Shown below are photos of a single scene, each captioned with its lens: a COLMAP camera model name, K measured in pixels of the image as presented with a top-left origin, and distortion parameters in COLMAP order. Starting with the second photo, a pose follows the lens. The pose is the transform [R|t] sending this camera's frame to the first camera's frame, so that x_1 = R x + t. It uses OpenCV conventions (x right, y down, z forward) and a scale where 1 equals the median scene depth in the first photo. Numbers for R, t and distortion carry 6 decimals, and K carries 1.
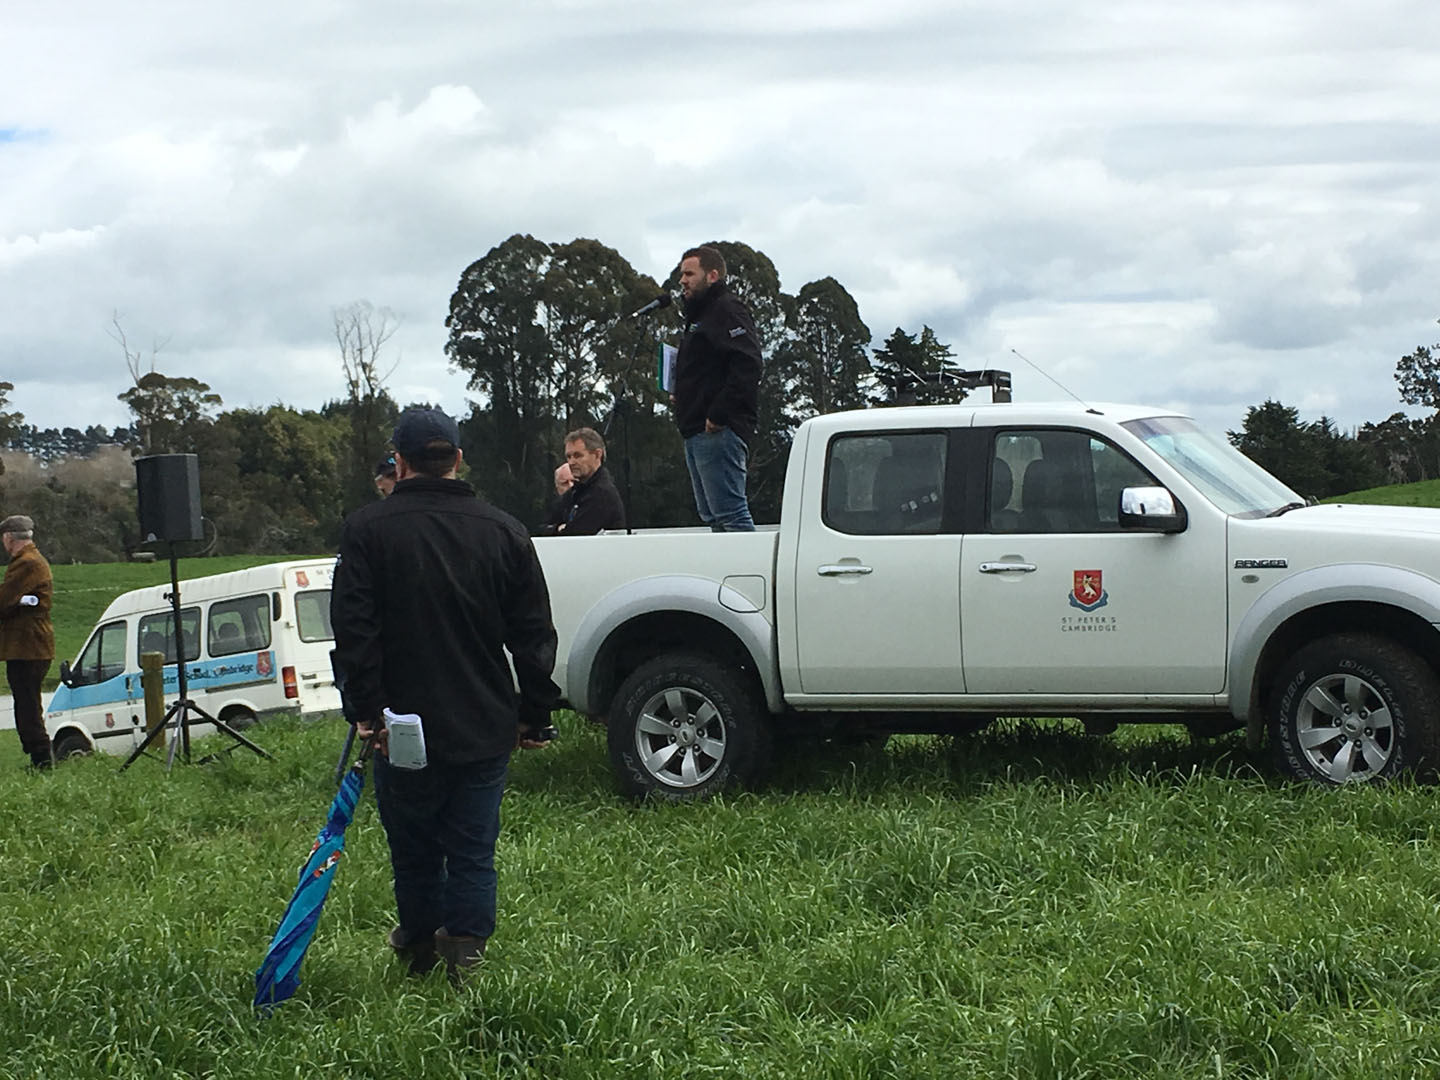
lens RADIAL K [[2981.5, 0, 720.0], [0, 2981.5, 540.0], [0, 0, 1]] dist [0.078903, 0.054241]
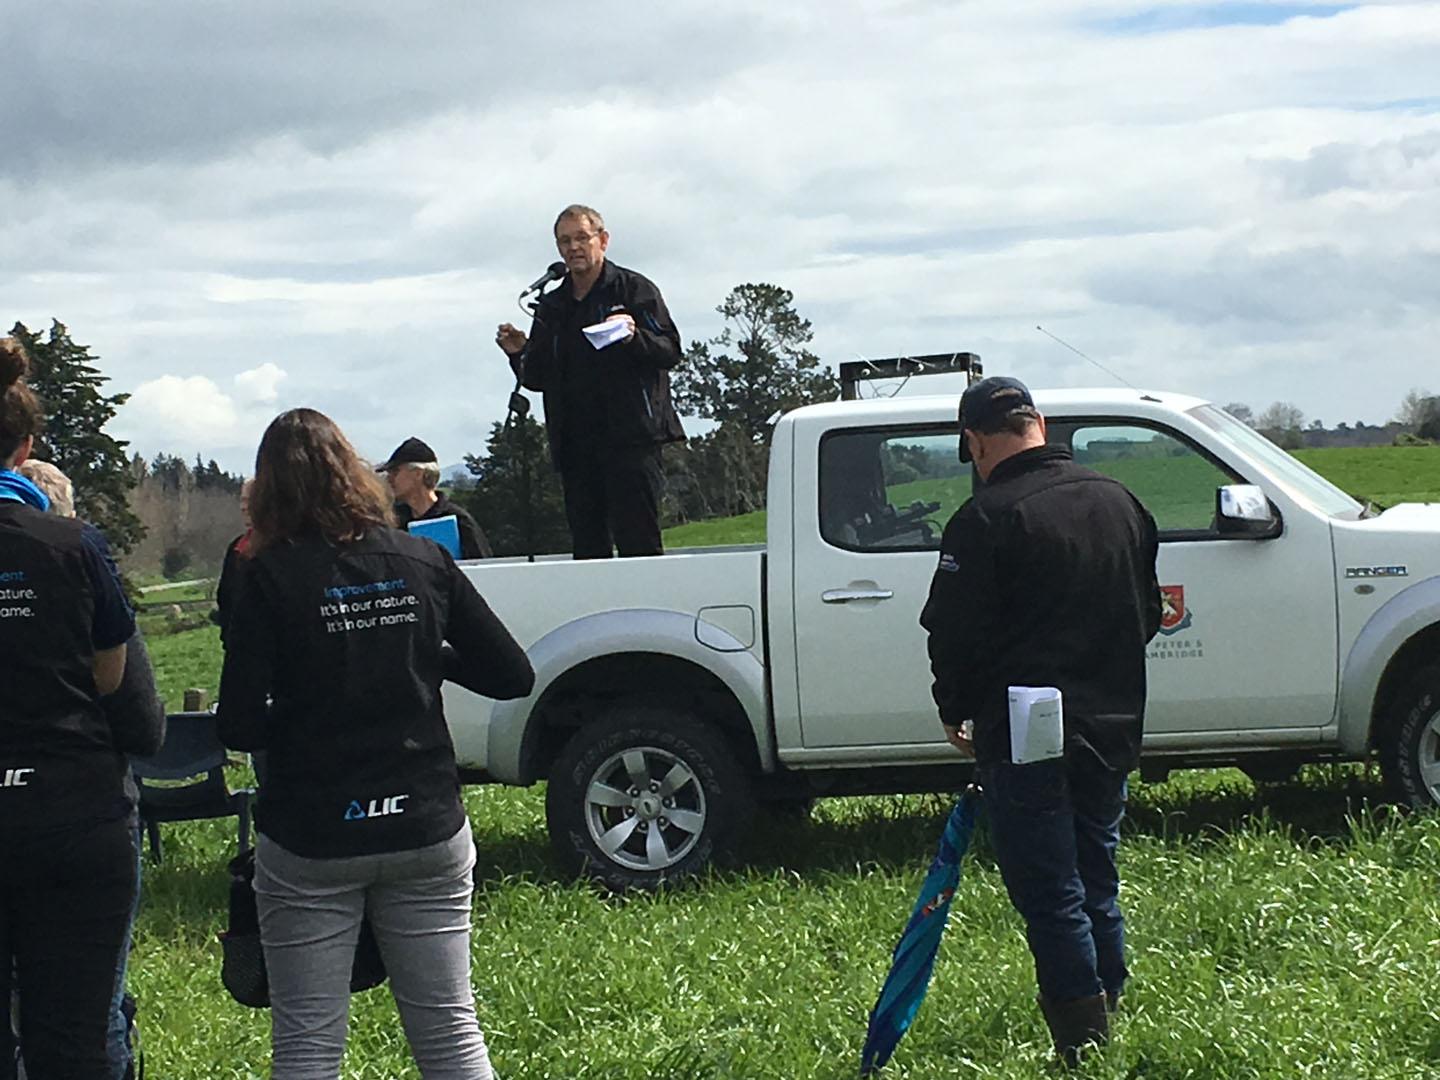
lens RADIAL K [[4005.1, 0, 720.0], [0, 4005.1, 540.0], [0, 0, 1]] dist [0.057993, -0.147471]
pose [[0.970207, -0.023726, 0.241113, -0.243726], [0.027705, 0.999530, -0.013122, 0.007715], [-0.240688, 0.019411, 0.970408, -0.059692]]
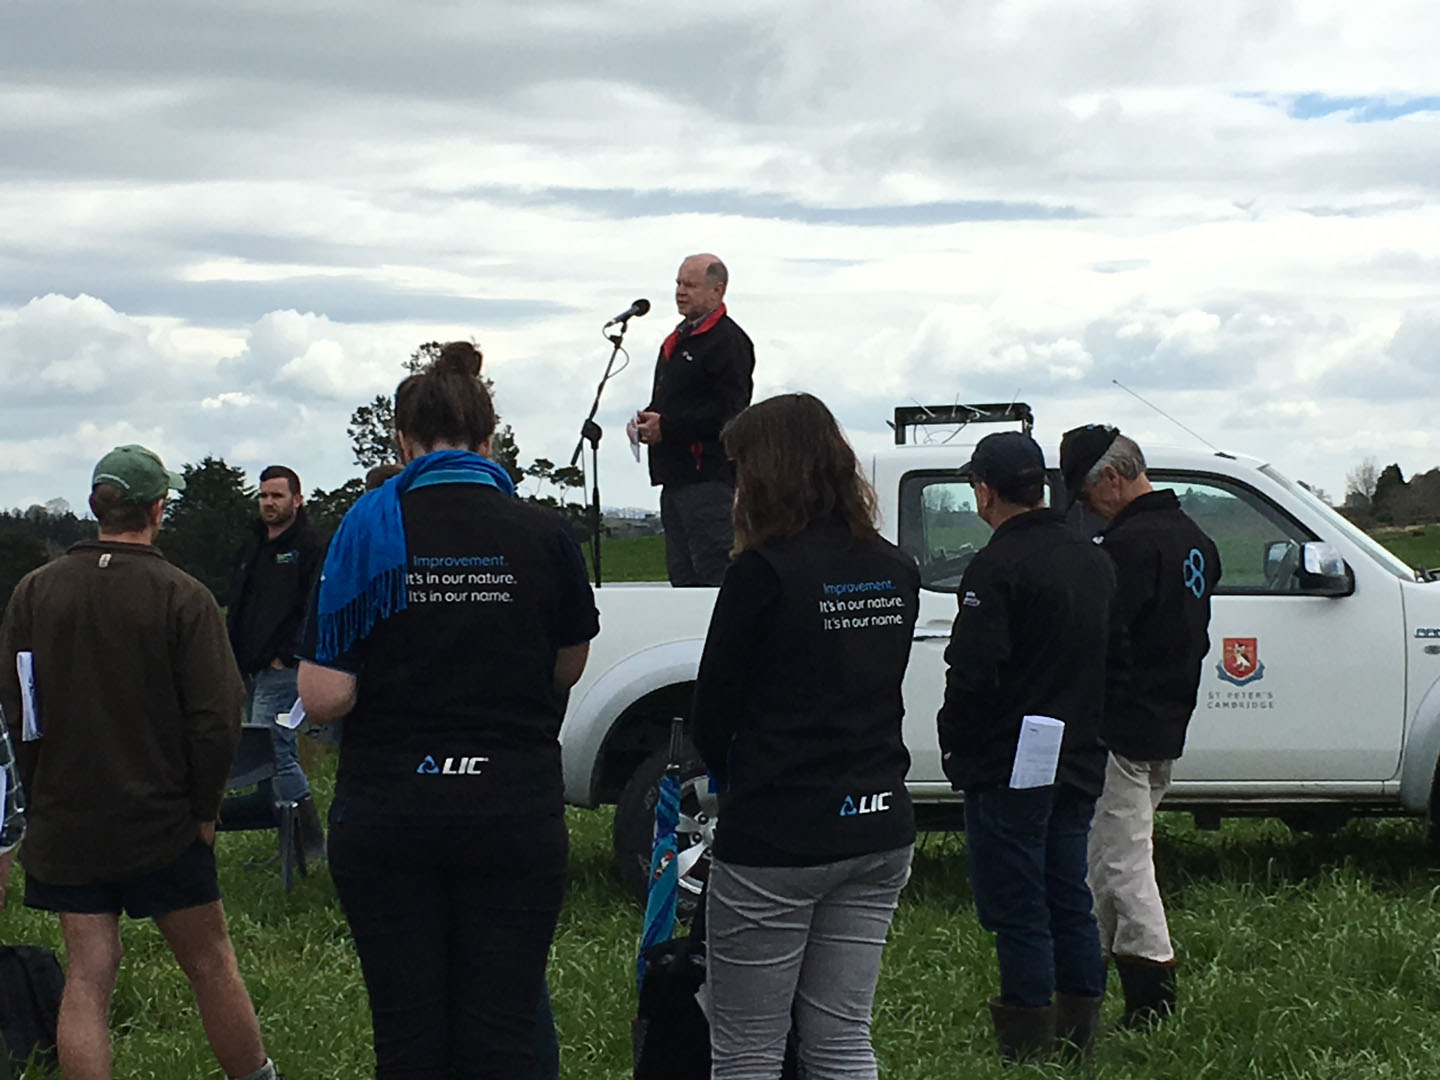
lens RADIAL K [[3933.5, 0, 720.0], [0, 3933.5, 540.0], [0, 0, 1]] dist [0.034298, 0.235289]
pose [[0.947126, 0.023855, 0.319975, -0.345764], [-0.015810, 0.999491, -0.027718, 0.014225], [-0.320473, 0.021194, 0.947020, -0.027518]]
